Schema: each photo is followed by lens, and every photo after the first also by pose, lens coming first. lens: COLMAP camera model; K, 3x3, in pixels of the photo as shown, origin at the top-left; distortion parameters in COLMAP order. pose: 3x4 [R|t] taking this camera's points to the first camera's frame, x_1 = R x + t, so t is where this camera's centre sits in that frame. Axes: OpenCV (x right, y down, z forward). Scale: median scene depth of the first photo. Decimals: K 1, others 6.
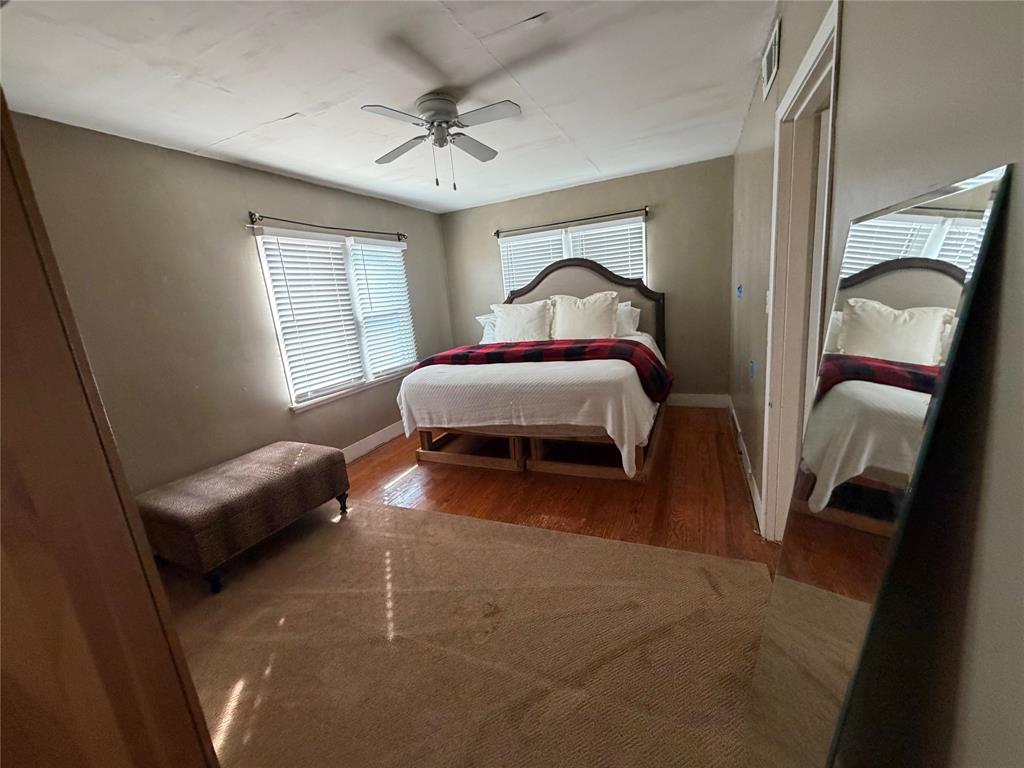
lens RADIAL K [[410.9, 0, 510.6], [0, 410.9, 383.2], [0, 0, 1]] dist [-0.001228, -0.000273]
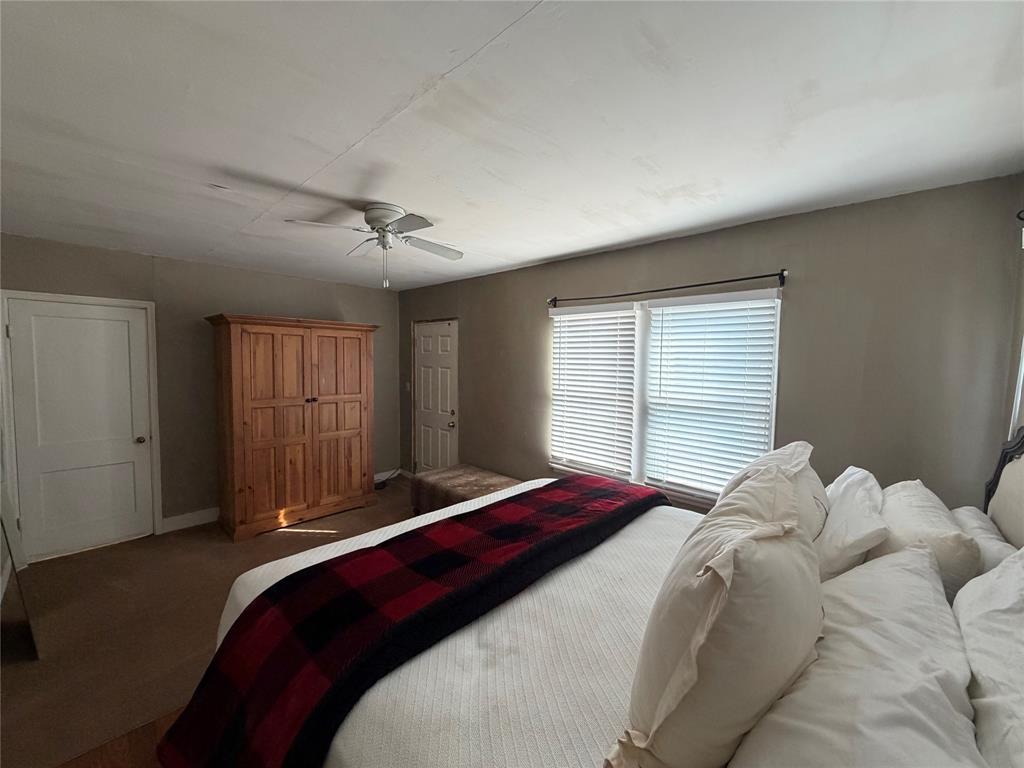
lens RADIAL K [[410.9, 0, 510.6], [0, 410.9, 381.8], [0, 0, 1]] dist [-0.001228, -0.000273]
pose [[-0.333291, 0.146588, -0.931359, 0.510135], [-0.181912, 0.959280, 0.216080, -0.375231], [0.925108, 0.241442, -0.293054, 1.167367]]
